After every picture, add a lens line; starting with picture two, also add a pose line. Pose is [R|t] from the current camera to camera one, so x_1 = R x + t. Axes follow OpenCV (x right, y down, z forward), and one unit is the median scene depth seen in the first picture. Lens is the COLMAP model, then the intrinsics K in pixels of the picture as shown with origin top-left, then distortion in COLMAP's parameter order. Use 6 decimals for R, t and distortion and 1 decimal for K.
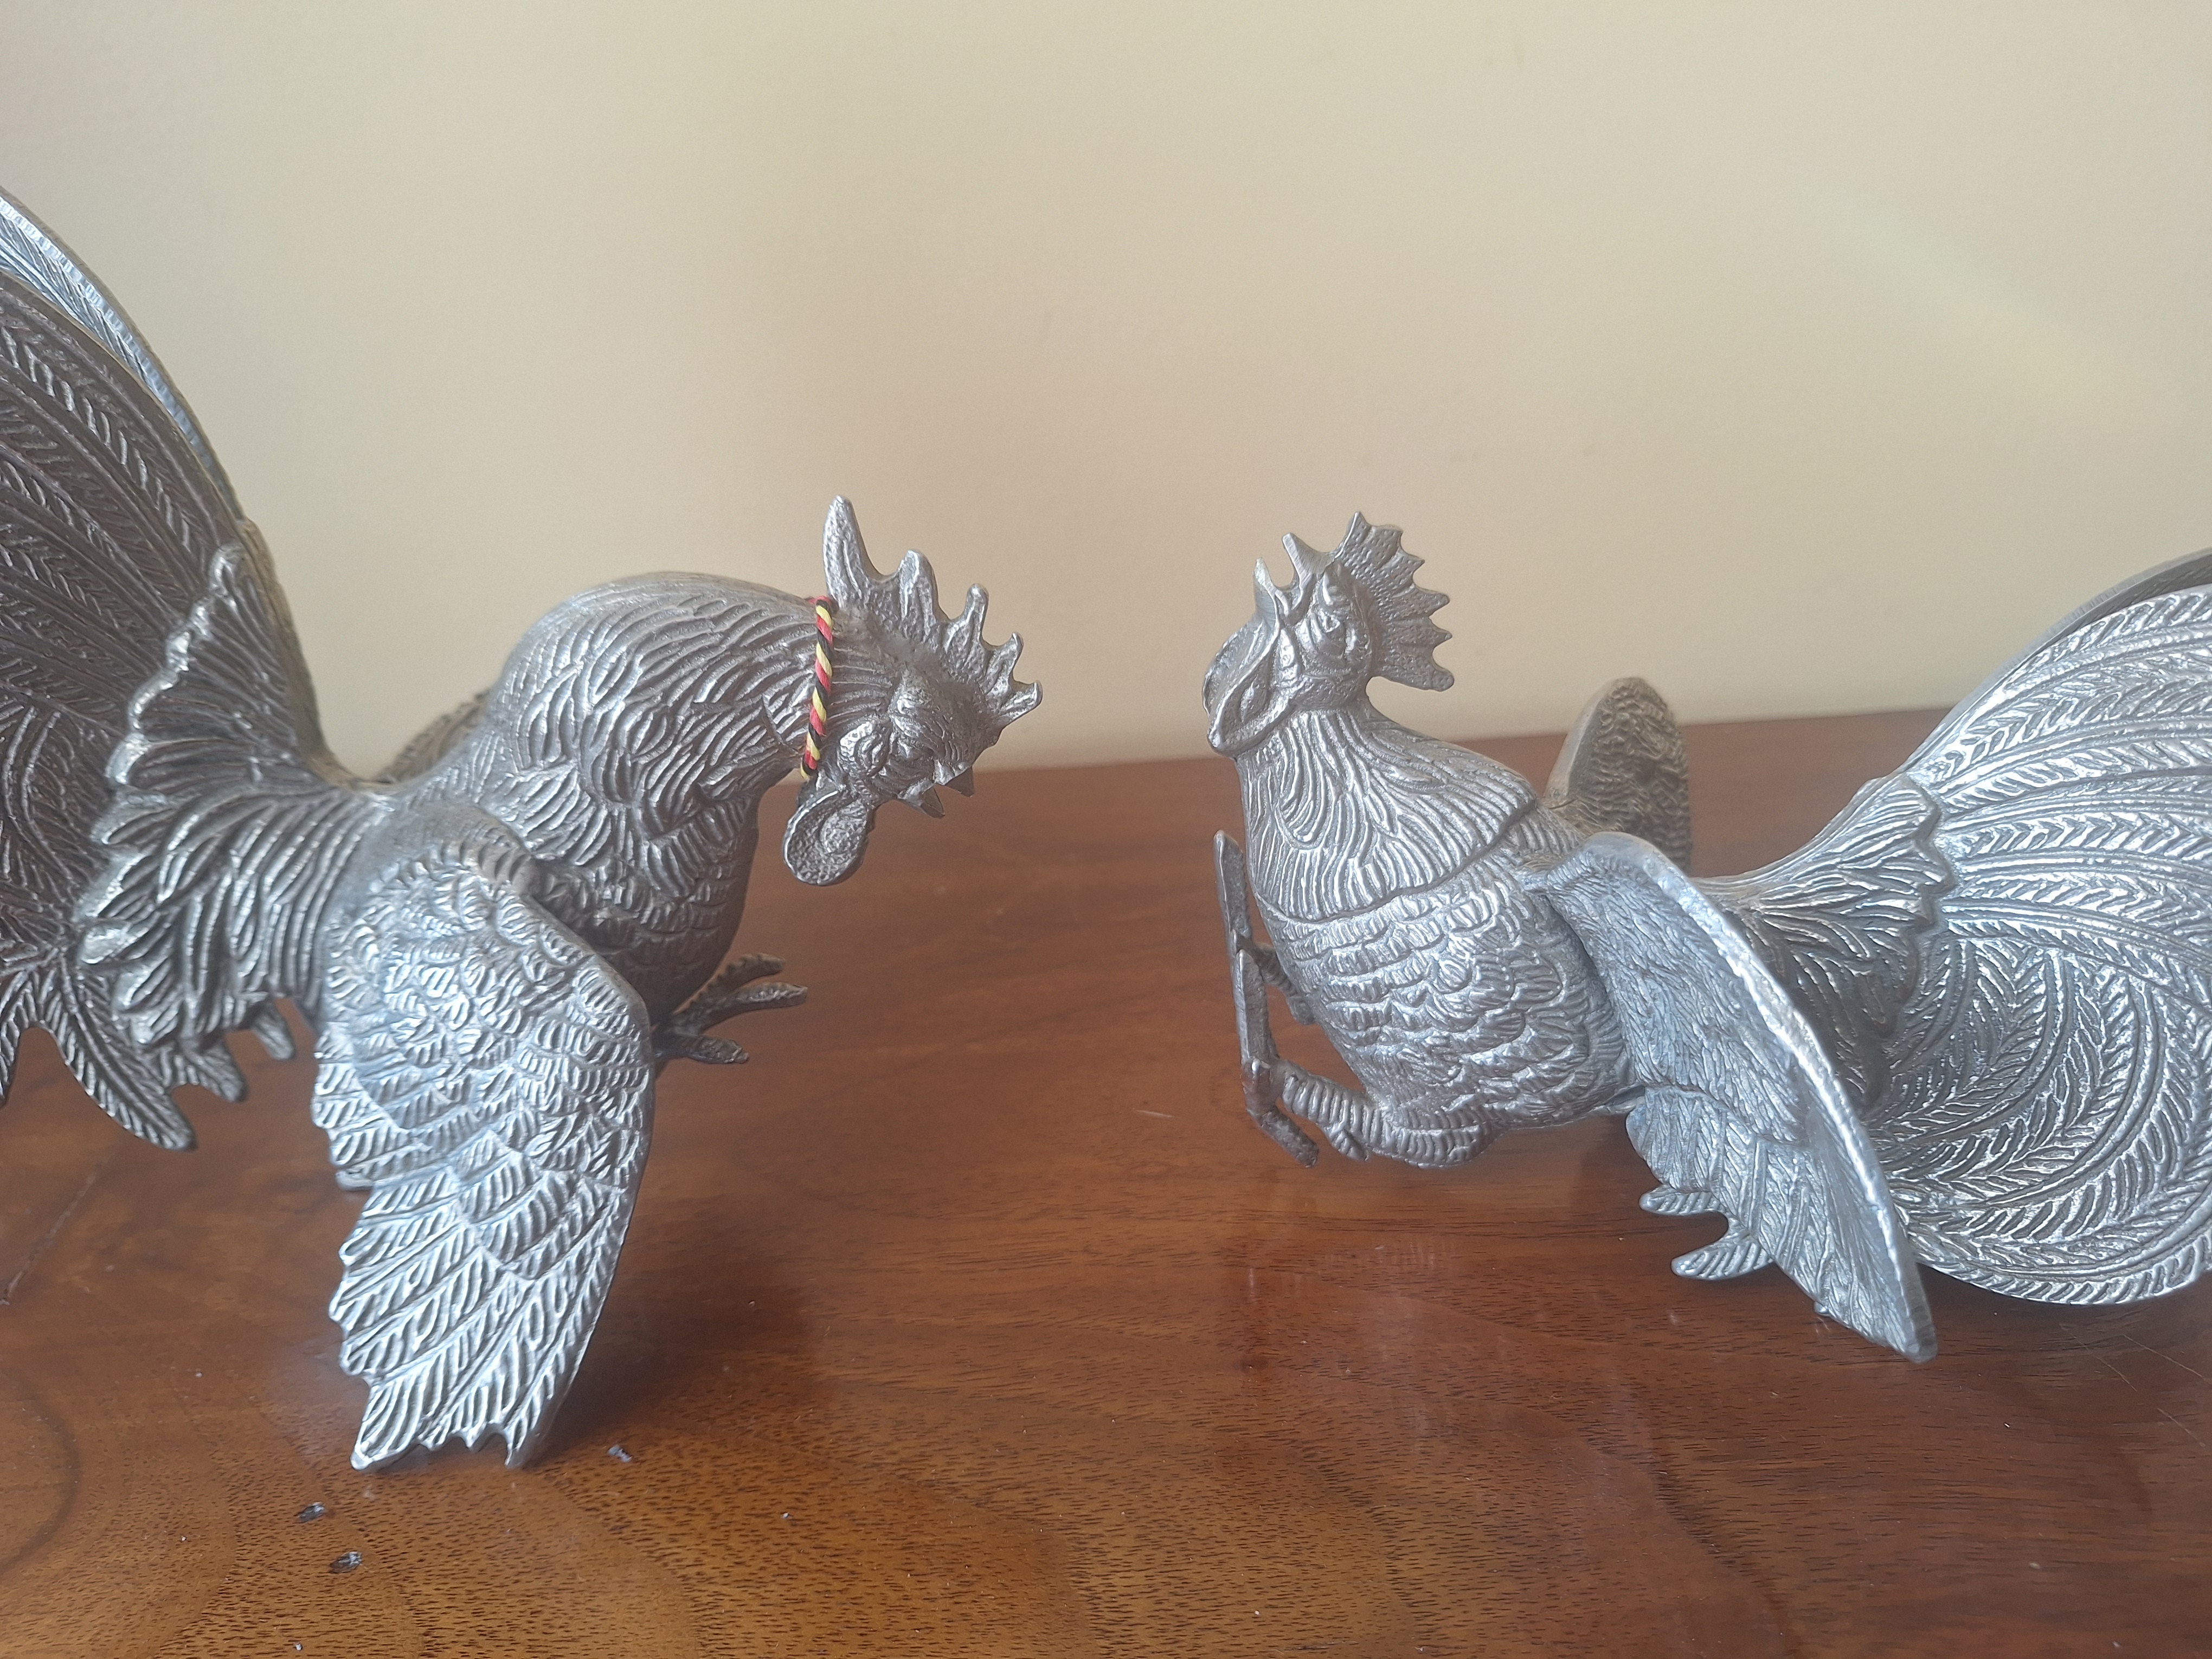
lens RADIAL K [[1619.8, 0, 1106.0], [0, 1619.8, 829.5], [0, 0, 1]] dist [-0.001327, -0.077618]
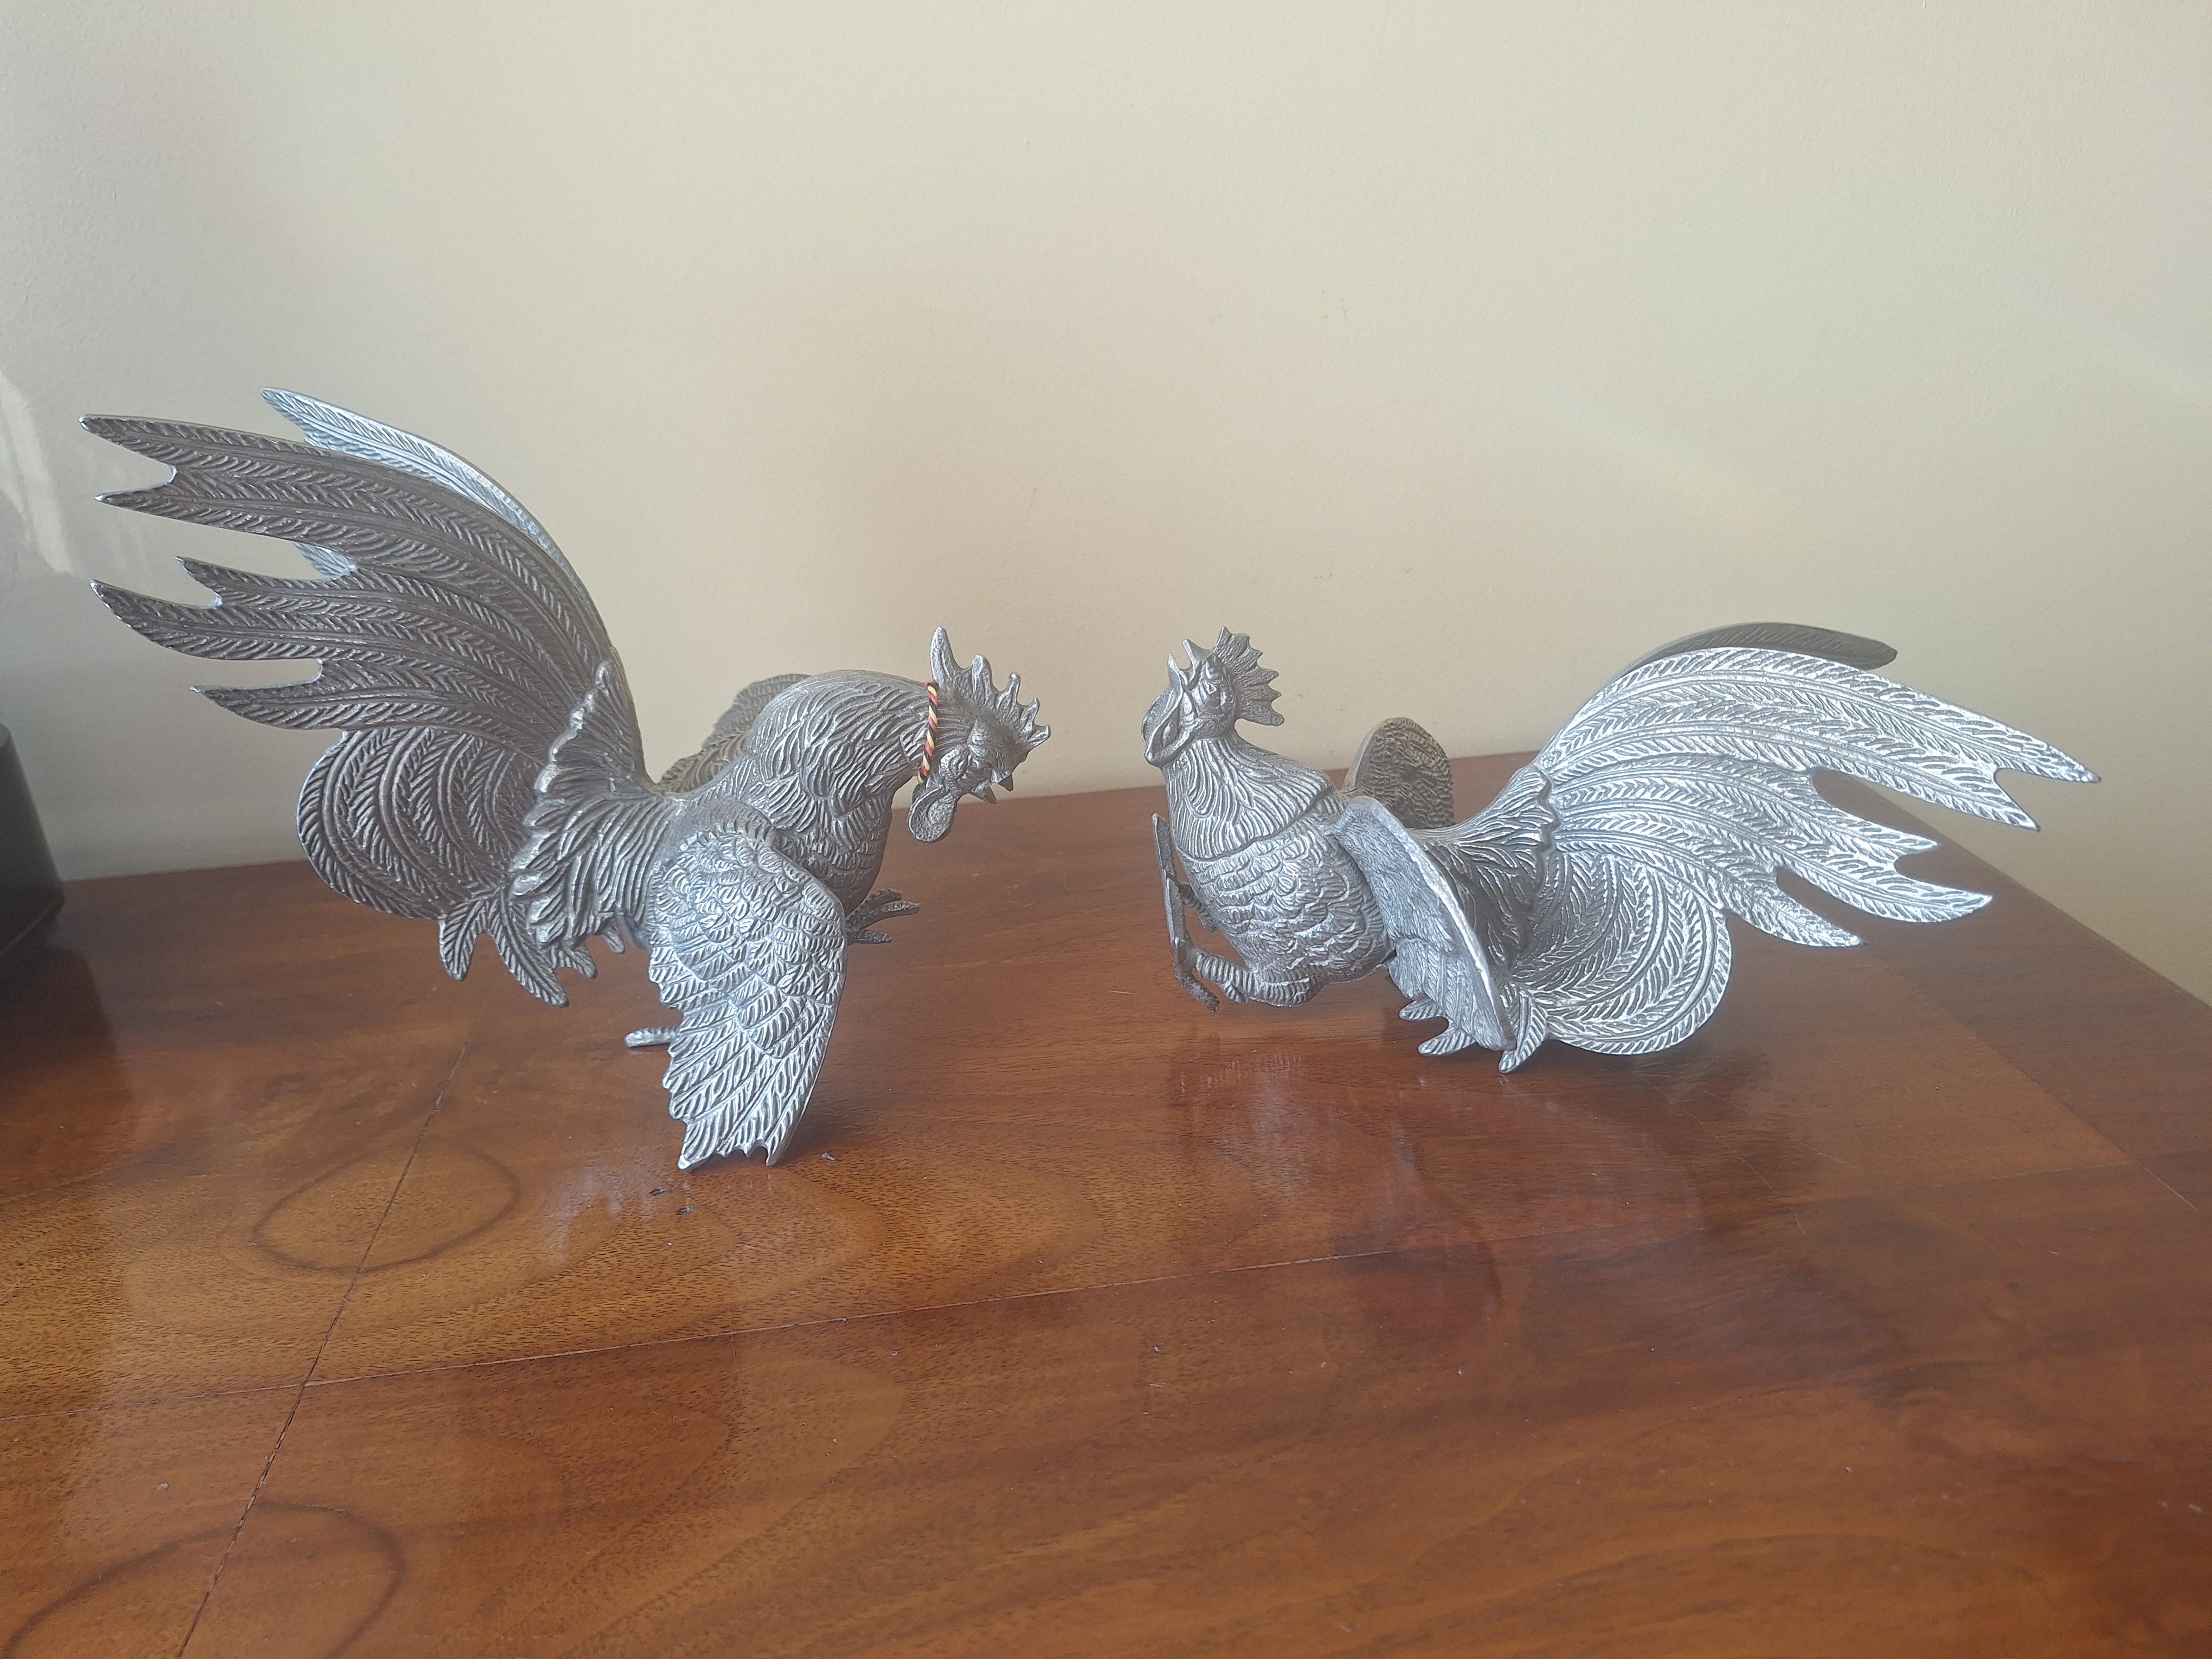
lens RADIAL K [[1619.8, 0, 1106.0], [0, 1619.8, 829.5], [0, 0, 1]] dist [-0.001327, -0.077618]
pose [[0.999416, -0.026882, 0.021077, -0.019634], [0.027847, 0.998509, -0.046942, 0.113778], [-0.019784, 0.047501, 0.998675, -0.814829]]
